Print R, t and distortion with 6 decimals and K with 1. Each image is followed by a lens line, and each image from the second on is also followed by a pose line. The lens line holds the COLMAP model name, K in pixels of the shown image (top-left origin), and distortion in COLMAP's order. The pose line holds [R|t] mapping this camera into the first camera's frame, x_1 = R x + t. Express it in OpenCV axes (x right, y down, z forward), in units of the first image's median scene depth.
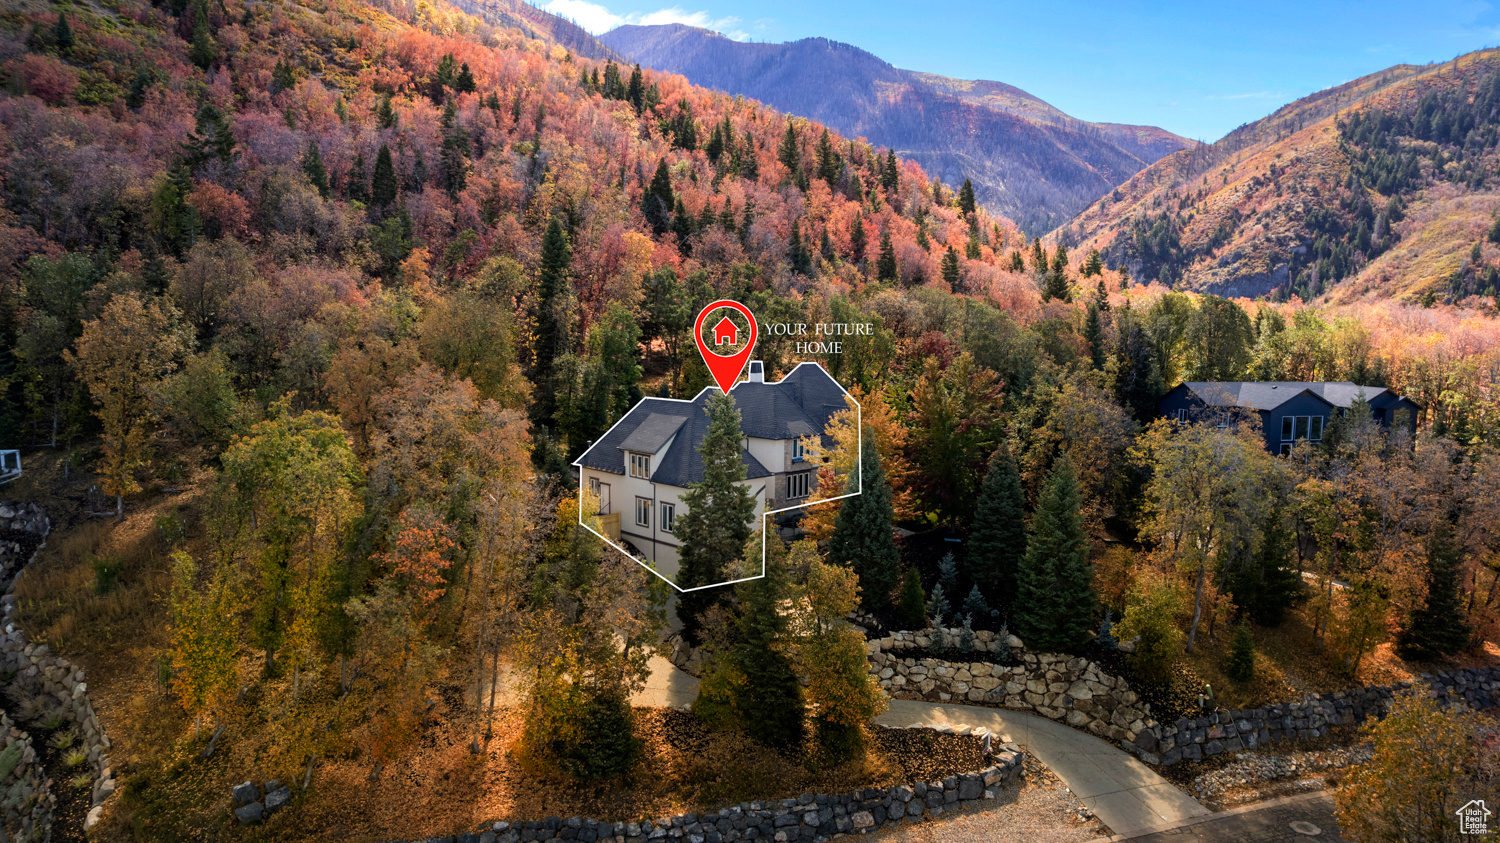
lens RADIAL K [[962.0, 0, 754.0], [0, 962.0, 425.2], [0, 0, 1]] dist [-0.080734, 0.075959]
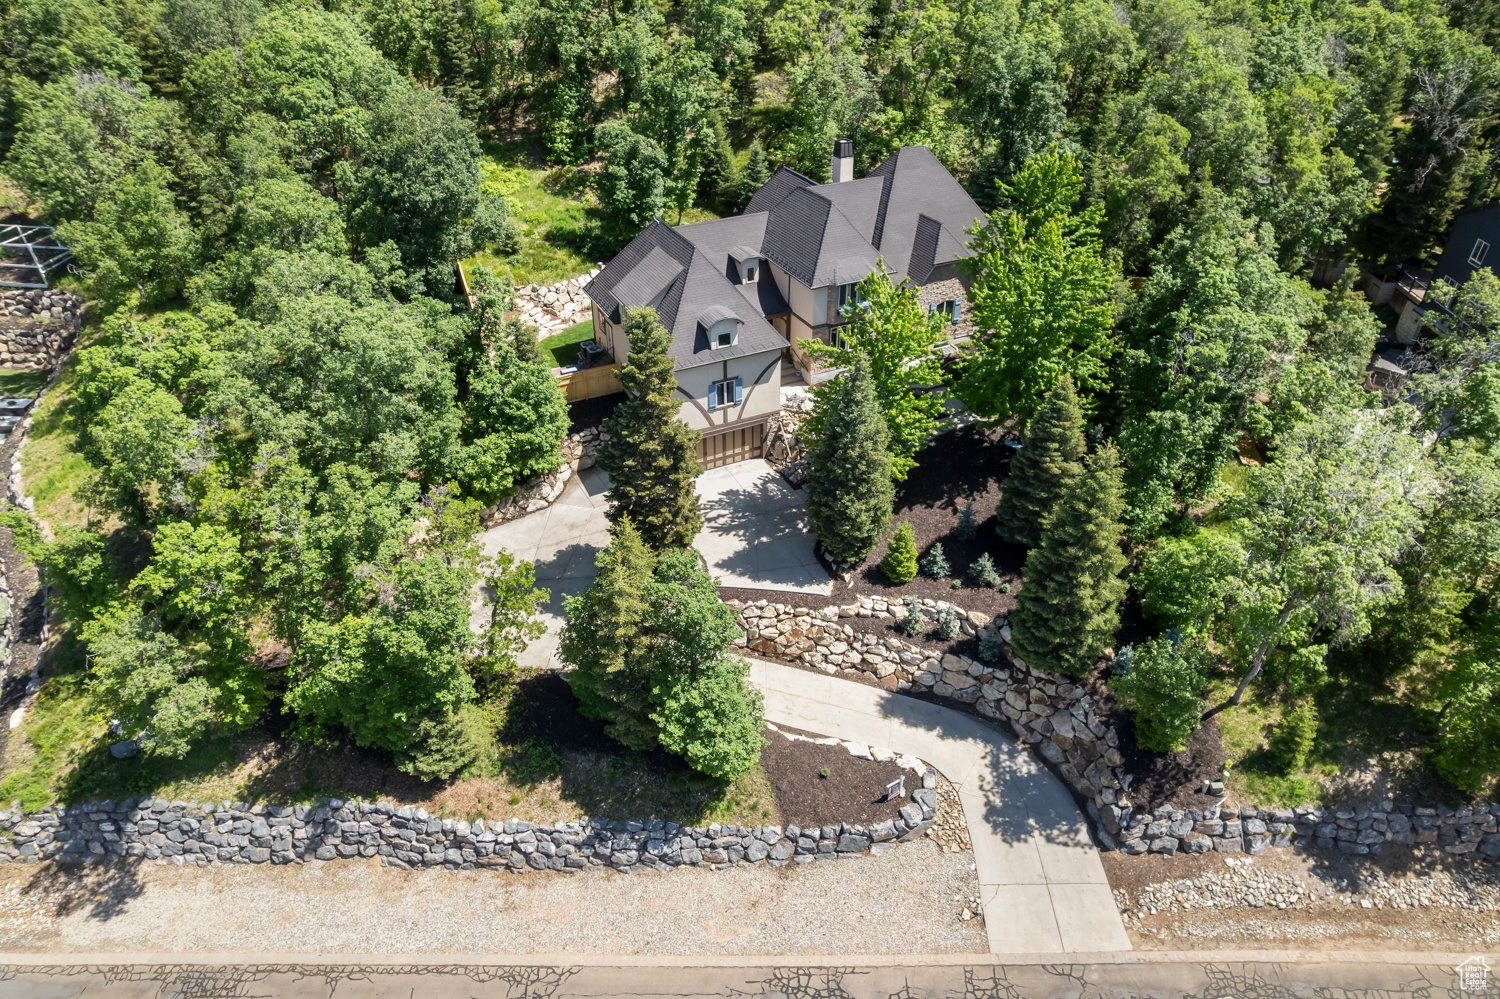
lens RADIAL K [[952.8, 0, 756.6], [0, 952.8, 508.2], [0, 0, 1]] dist [-0.047230, -0.000495]
pose [[0.951161, 0.167755, -0.259134, 0.230008], [-0.023673, 0.876619, 0.480603, -0.217841], [0.307785, -0.450996, 0.837777, 0.279271]]
